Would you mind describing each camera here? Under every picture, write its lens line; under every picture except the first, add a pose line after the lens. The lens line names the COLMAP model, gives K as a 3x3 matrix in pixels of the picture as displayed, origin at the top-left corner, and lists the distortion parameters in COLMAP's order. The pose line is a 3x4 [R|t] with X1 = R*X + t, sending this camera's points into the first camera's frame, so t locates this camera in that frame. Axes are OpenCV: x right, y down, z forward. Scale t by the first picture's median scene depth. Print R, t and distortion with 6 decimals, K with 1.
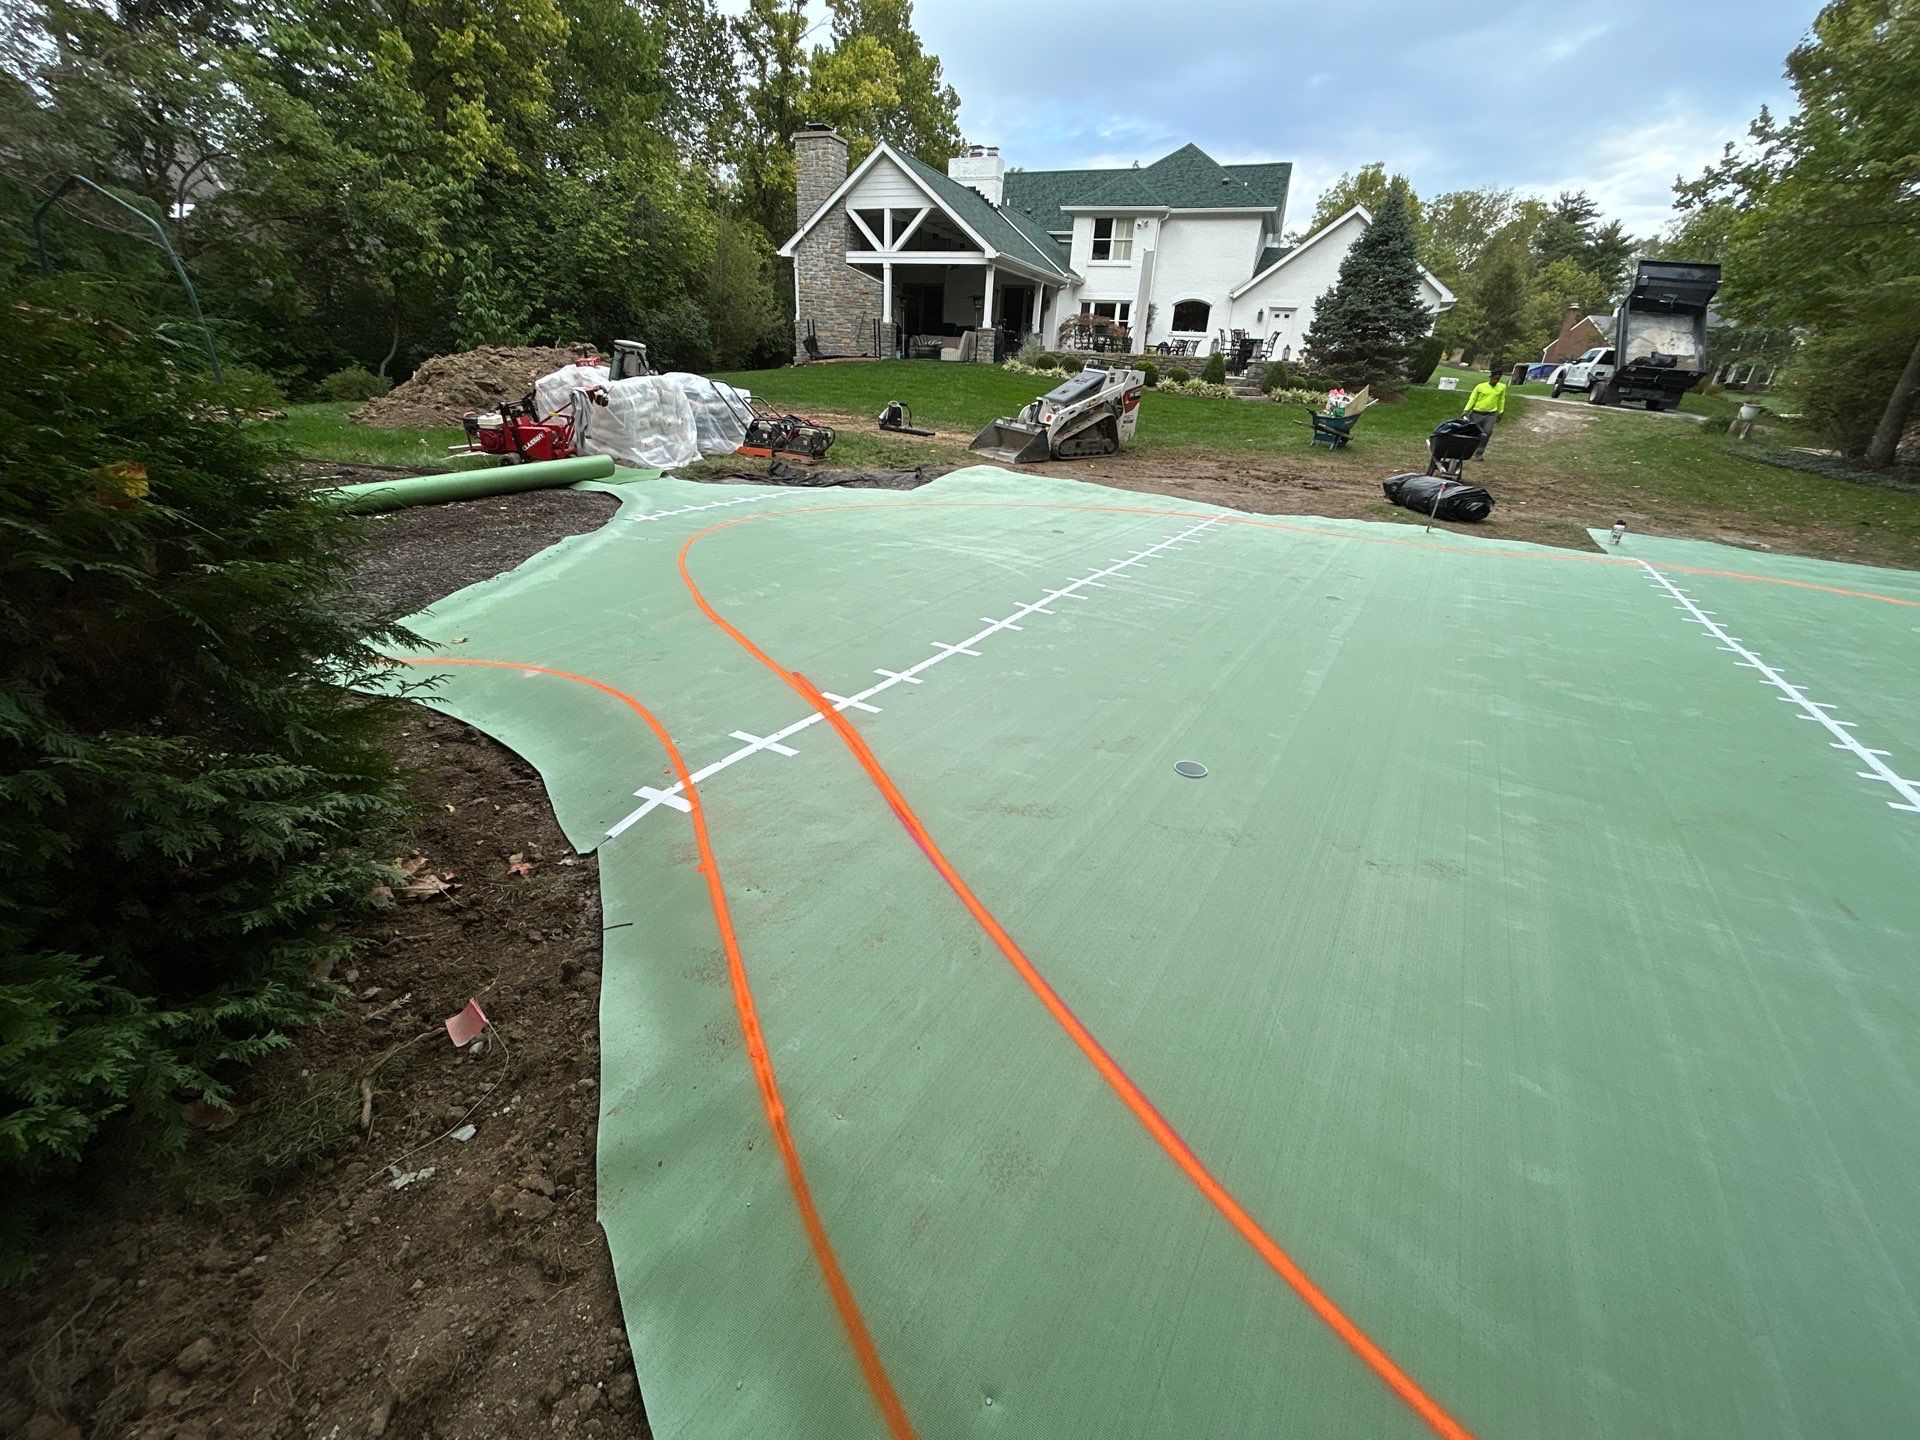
lens RADIAL K [[772.5, 0, 966.2], [0, 772.5, 714.3], [0, 0, 1]] dist [0.000126, 0.000002]
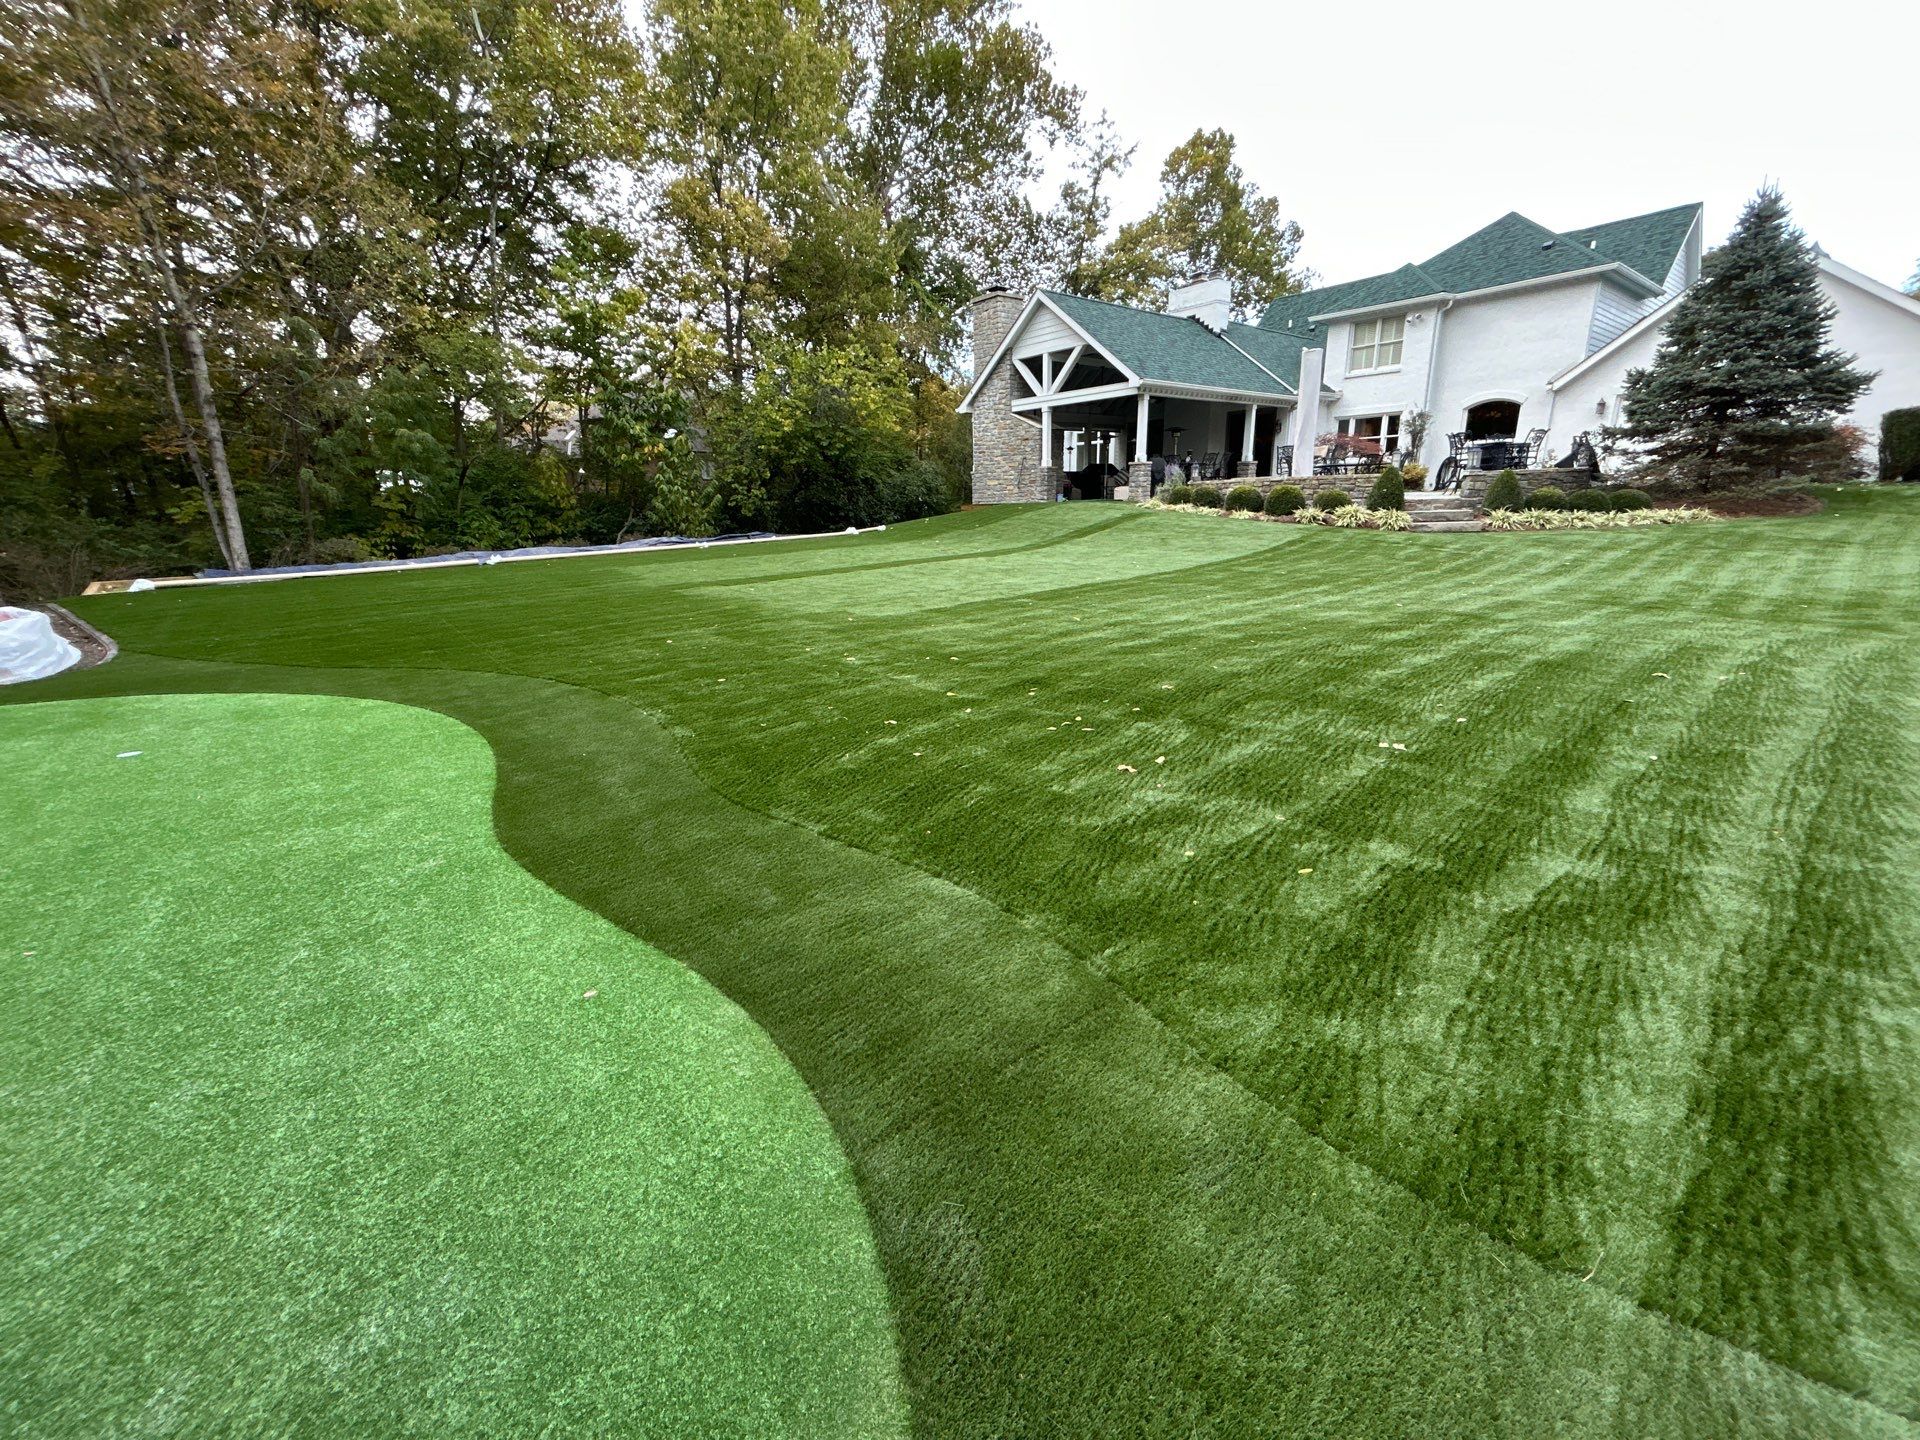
lens RADIAL K [[772.5, 0, 966.2], [0, 772.5, 714.3], [0, 0, 1]] dist [0.000126, 0.000002]
pose [[0.870122, 0.067532, -0.488188, 0.243008], [-0.147254, 0.980942, -0.126761, -0.069099], [0.470324, 0.182185, 0.863483, 0.174276]]
